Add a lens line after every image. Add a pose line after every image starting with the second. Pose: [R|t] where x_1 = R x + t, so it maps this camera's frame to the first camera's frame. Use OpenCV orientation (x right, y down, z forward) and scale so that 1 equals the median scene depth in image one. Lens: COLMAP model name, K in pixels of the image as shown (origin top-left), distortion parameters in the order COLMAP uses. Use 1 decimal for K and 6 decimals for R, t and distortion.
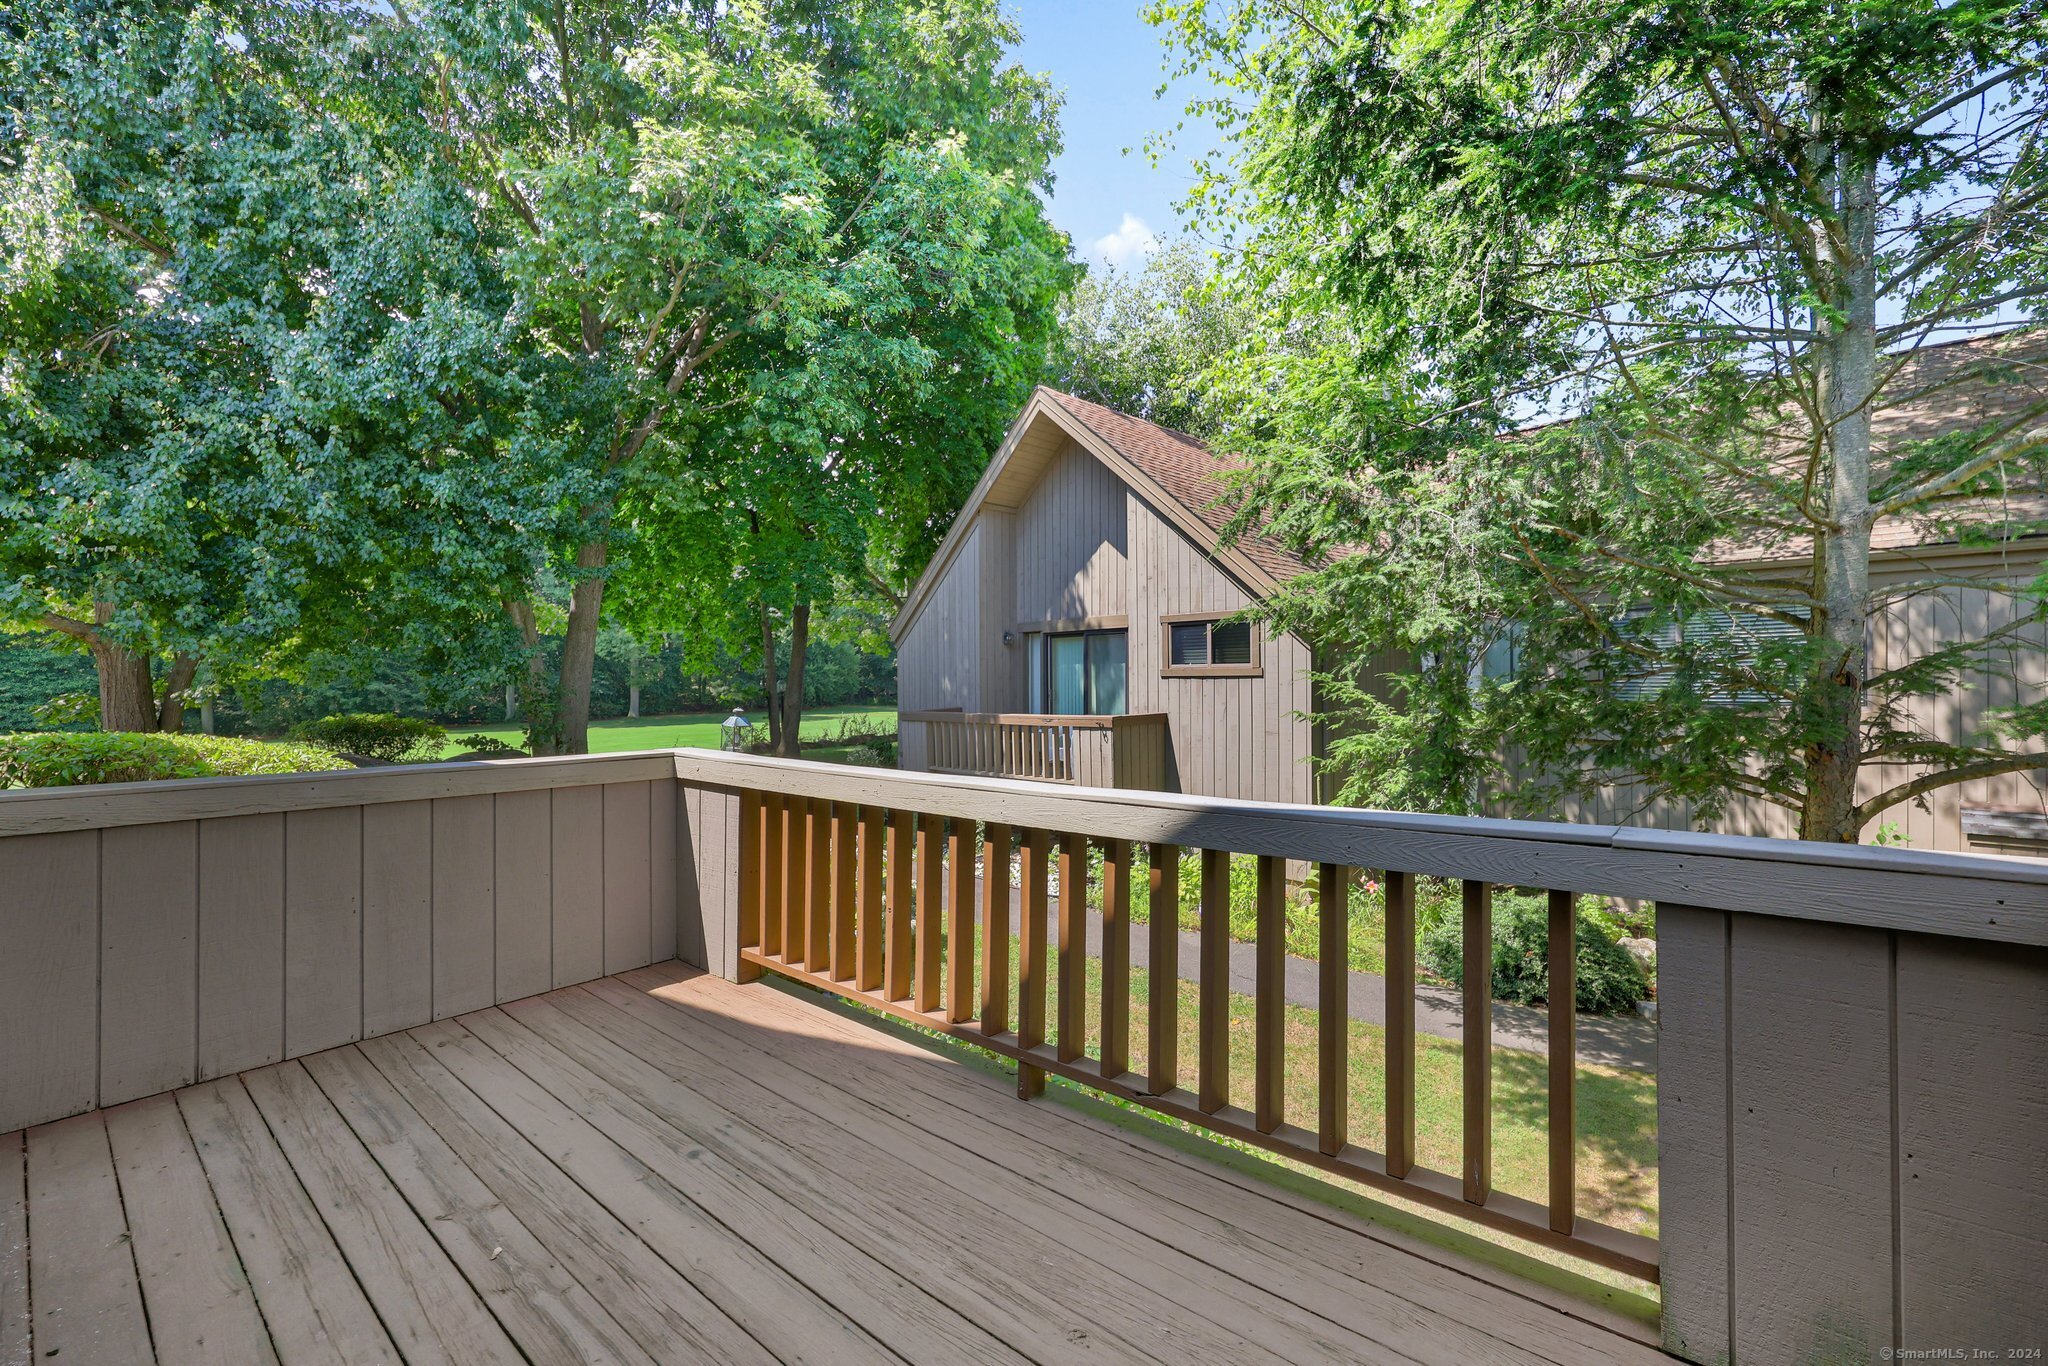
lens RADIAL K [[824.0, 0, 1034.6], [0, 824.0, 683.4], [0, 0, 1]] dist [-0.002045, -0.000344]
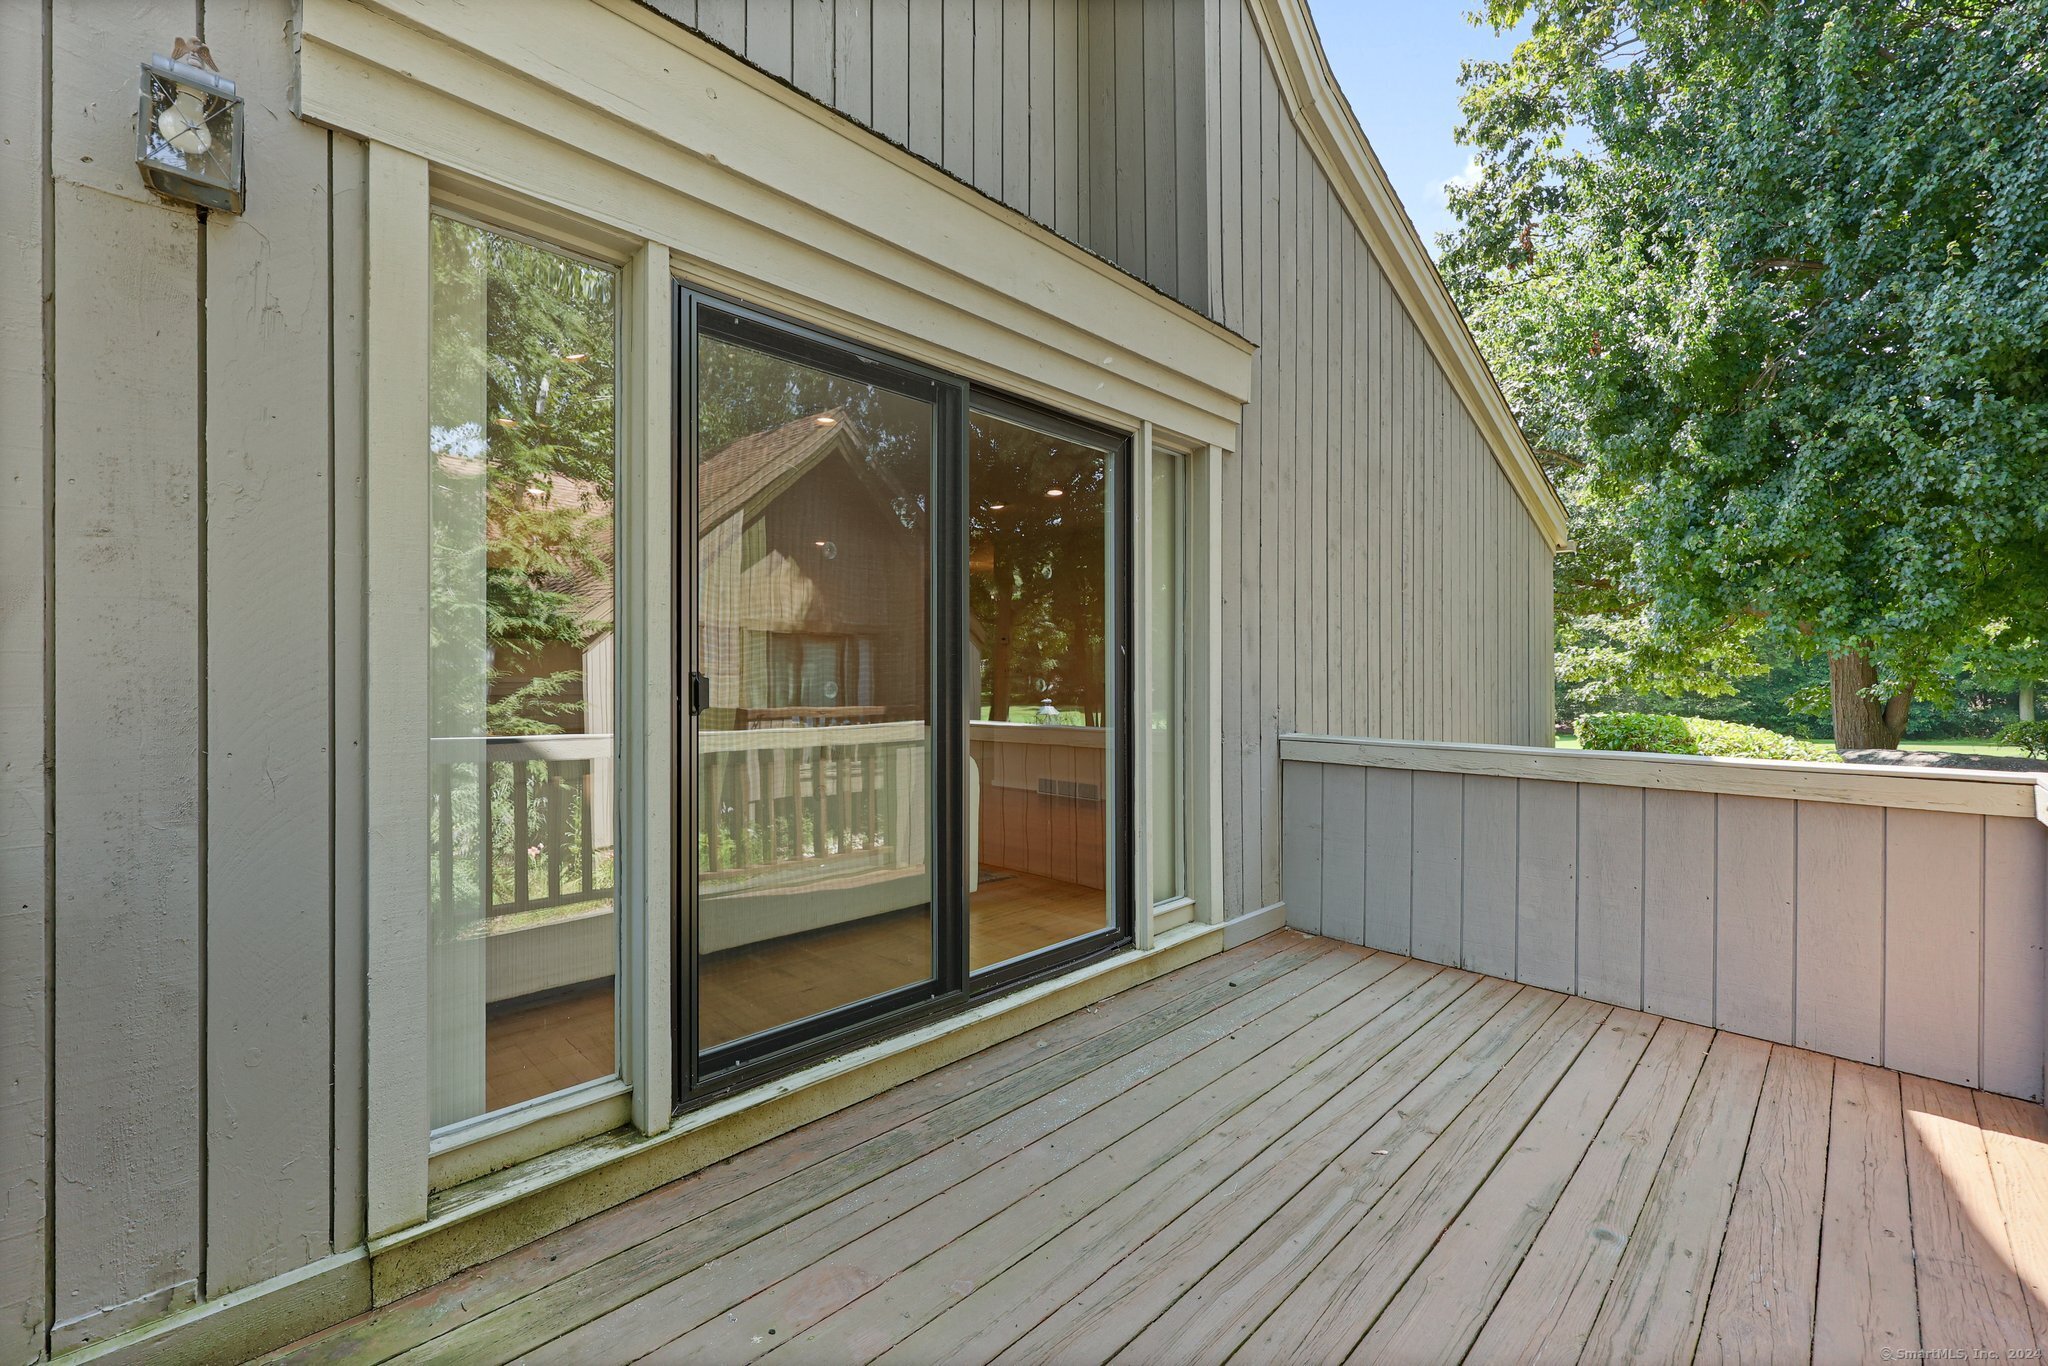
lens RADIAL K [[834.3, 0, 1024.0], [0, 834.3, 683.0], [0, 0, 1]] dist [-0.002935, -0.000320]
pose [[-0.104596, -0.002131, -0.994512, 0.291270], [-0.008383, 0.999964, -0.001261, 0.029606], [0.994479, 0.008205, -0.104610, 0.343277]]
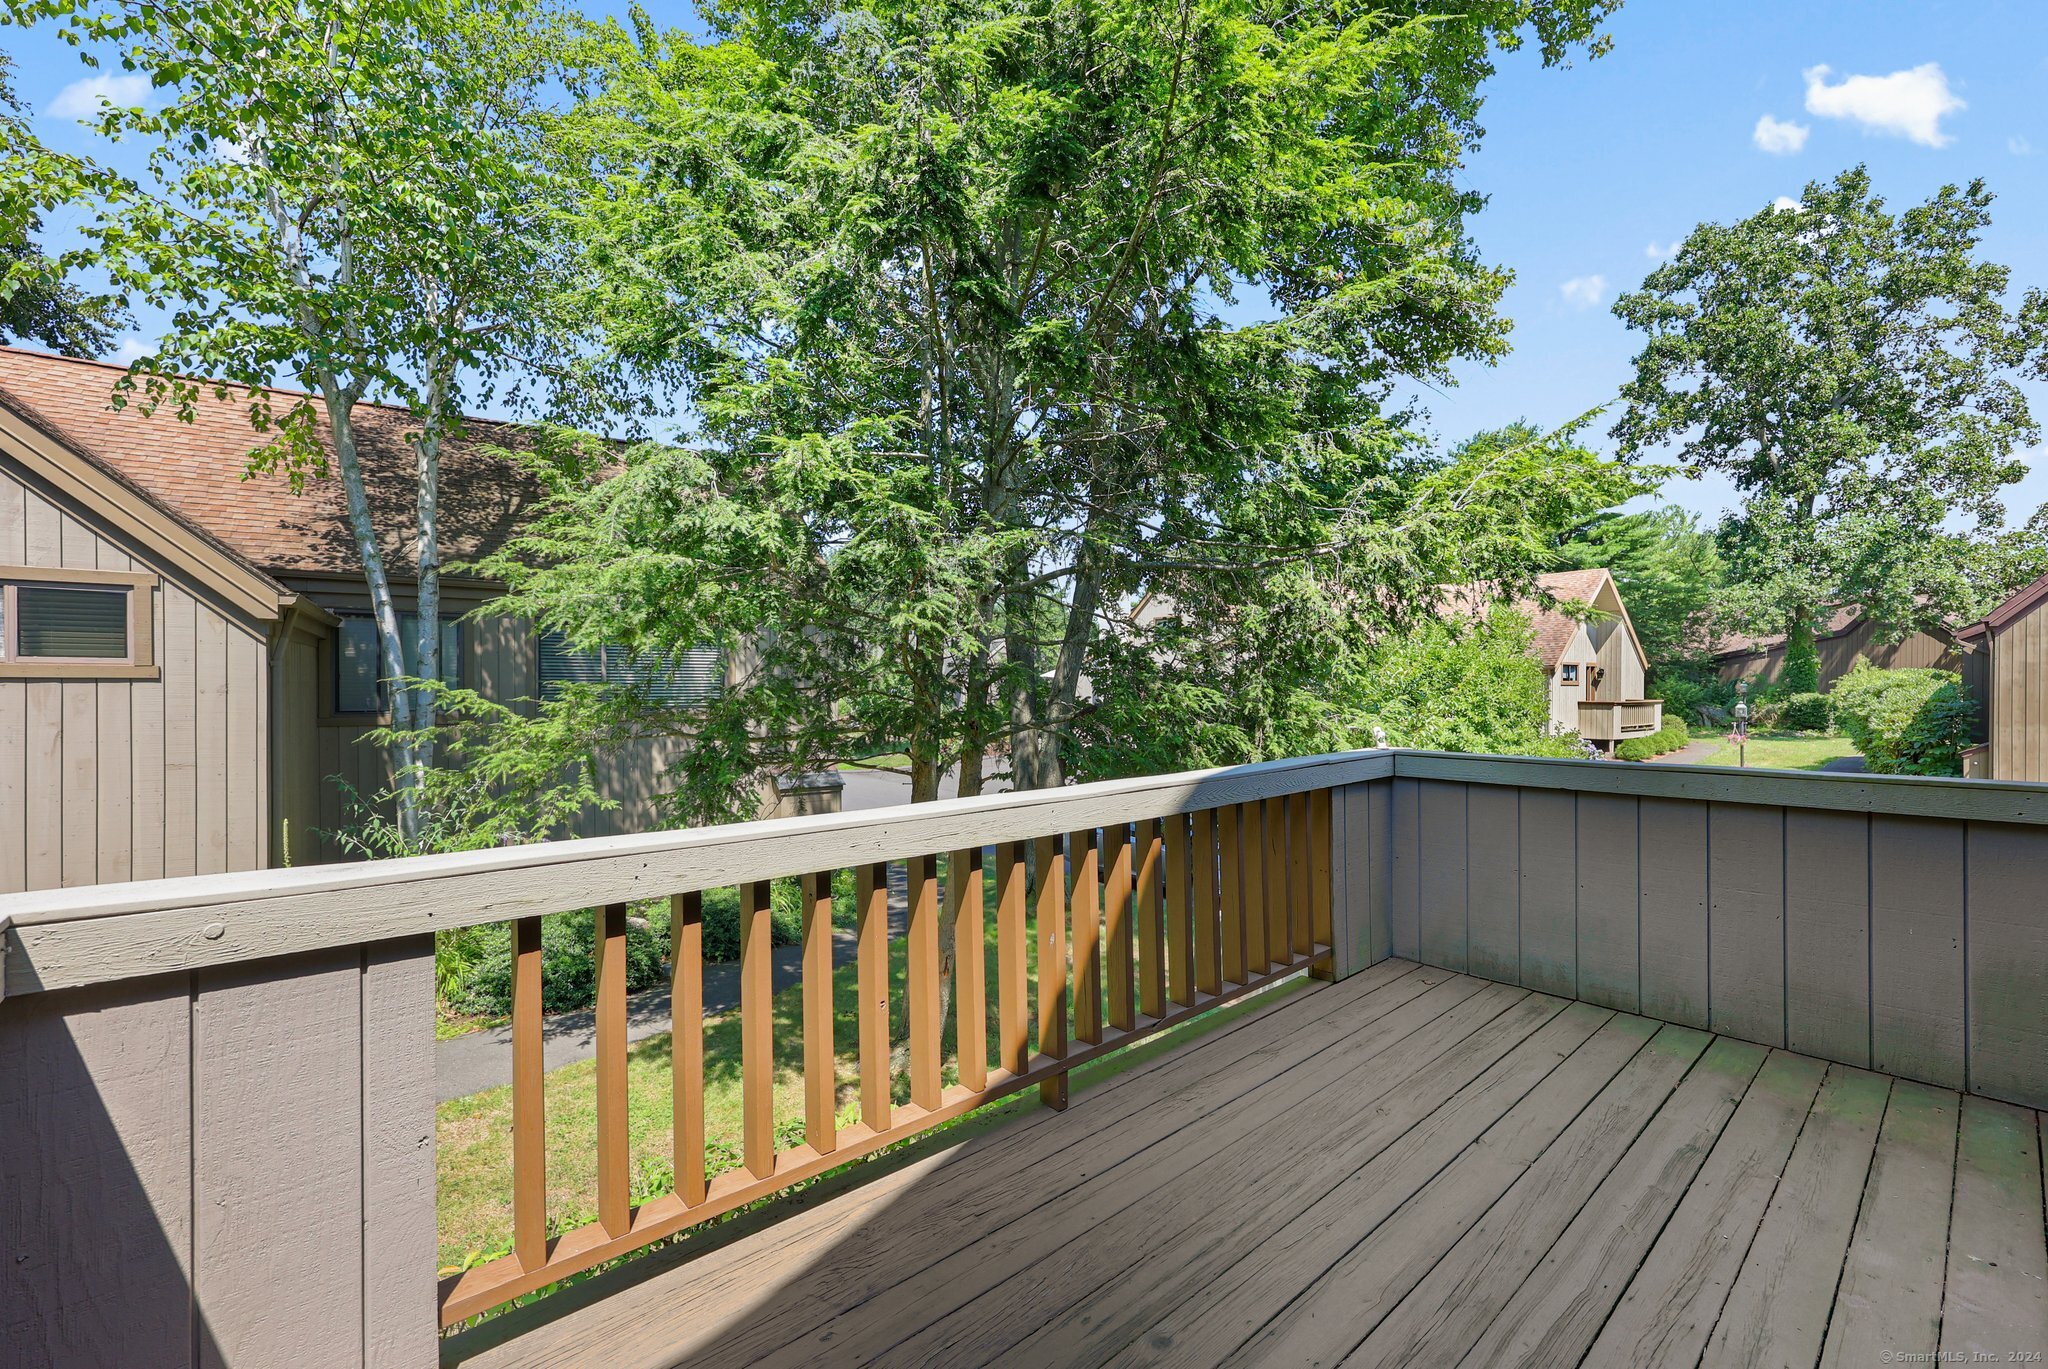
lens RADIAL K [[828.8, 0, 1027.2], [0, 828.8, 688.0], [0, 0, 1]] dist [-0.002104, -0.000135]
pose [[0.188770, 0.003086, 0.982017, -0.754994], [0.005995, 0.999973, -0.004295, 0.001982], [-0.982003, 0.006698, 0.188746, 0.641133]]
